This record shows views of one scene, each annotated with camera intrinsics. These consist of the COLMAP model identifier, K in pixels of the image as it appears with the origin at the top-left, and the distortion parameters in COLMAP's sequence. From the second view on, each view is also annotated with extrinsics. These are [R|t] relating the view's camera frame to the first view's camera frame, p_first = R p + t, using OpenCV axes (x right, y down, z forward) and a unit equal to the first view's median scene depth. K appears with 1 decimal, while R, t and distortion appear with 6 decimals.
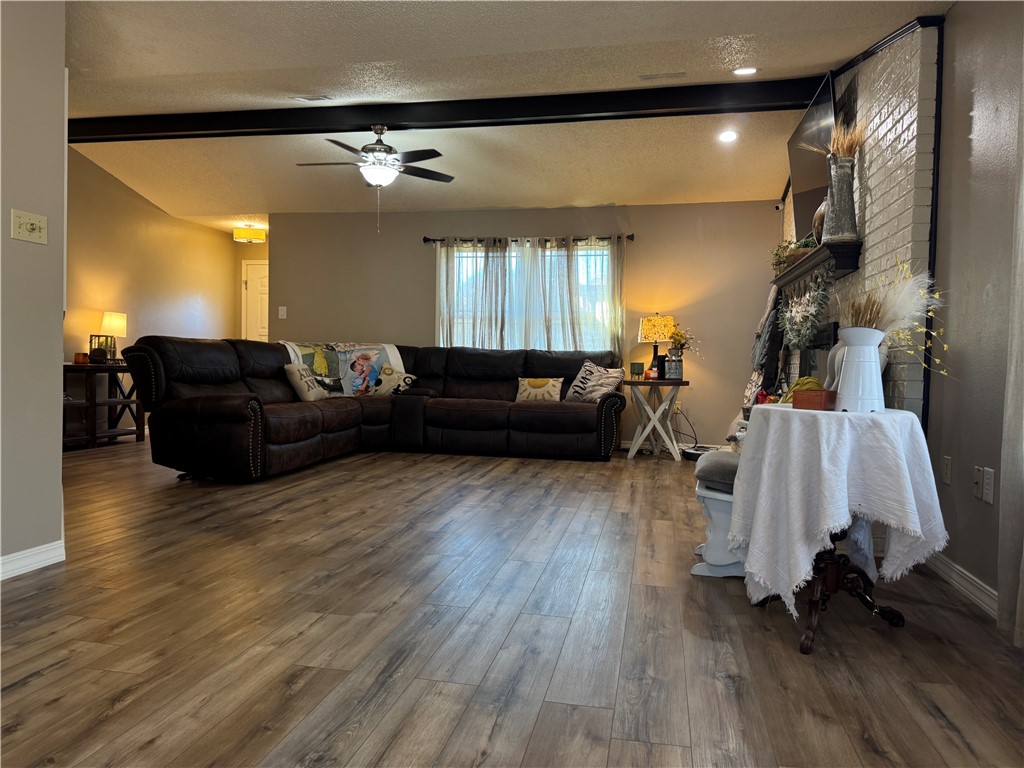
lens RADIAL K [[715.9, 0, 506.3], [0, 715.9, 378.8], [0, 0, 1]] dist [0.042667, -0.054692]
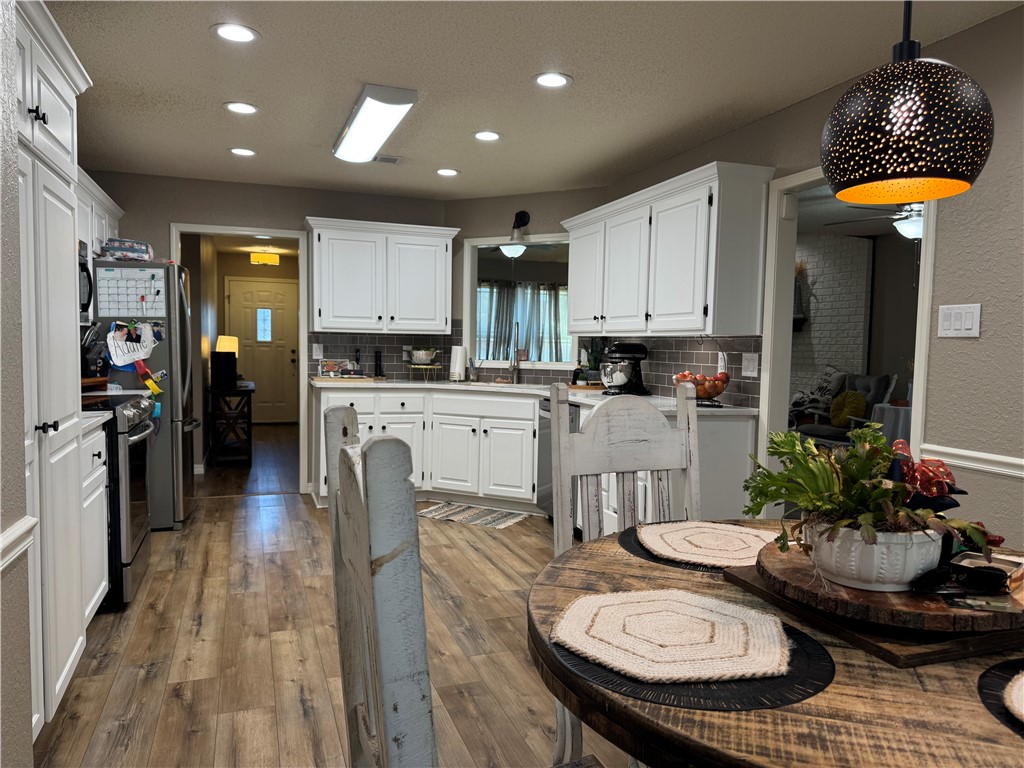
lens RADIAL K [[715.9, 0, 514.8], [0, 715.9, 388.2], [0, 0, 1]] dist [0.042667, -0.054692]
pose [[0.847047, -0.042148, 0.529845, -0.797528], [0.015386, 0.998378, 0.054822, -0.070685], [-0.531296, -0.038285, 0.846321, -0.188320]]
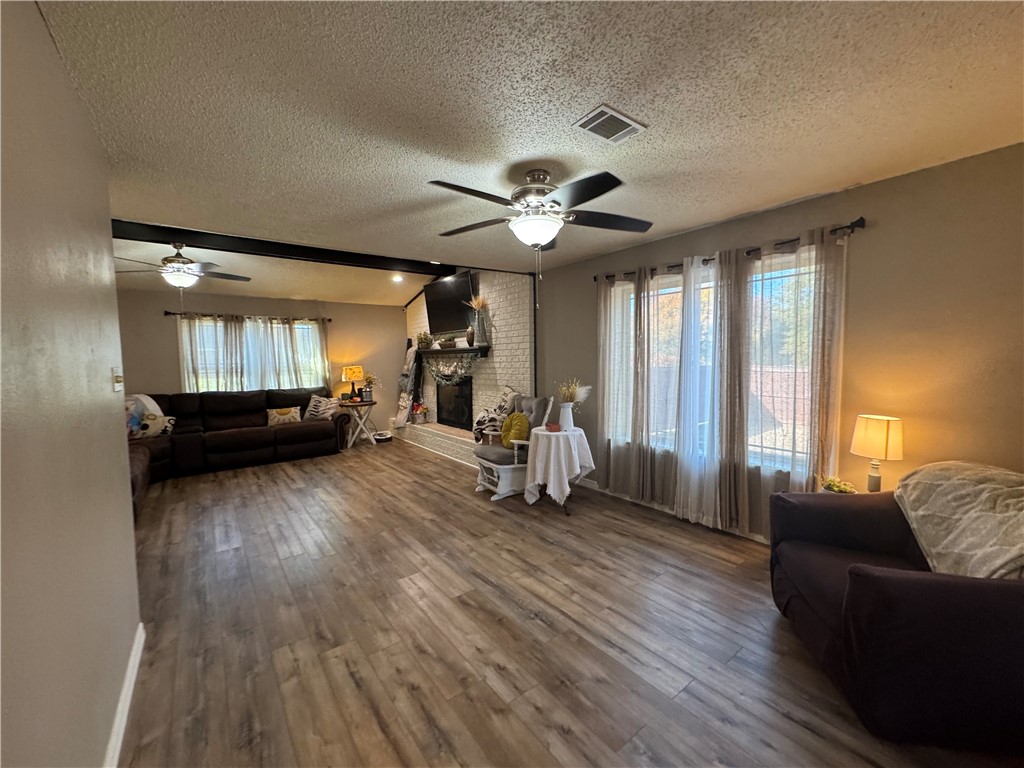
lens RADIAL K [[409.4, 0, 509.6], [0, 409.4, 385.4], [0, 0, 1]] dist [-0.001579, -0.001264]
pose [[0.653553, -0.082376, 0.752385, -0.309814], [0.049677, 0.996585, 0.065961, -0.088299], [-0.755249, -0.005733, 0.655413, 0.028784]]
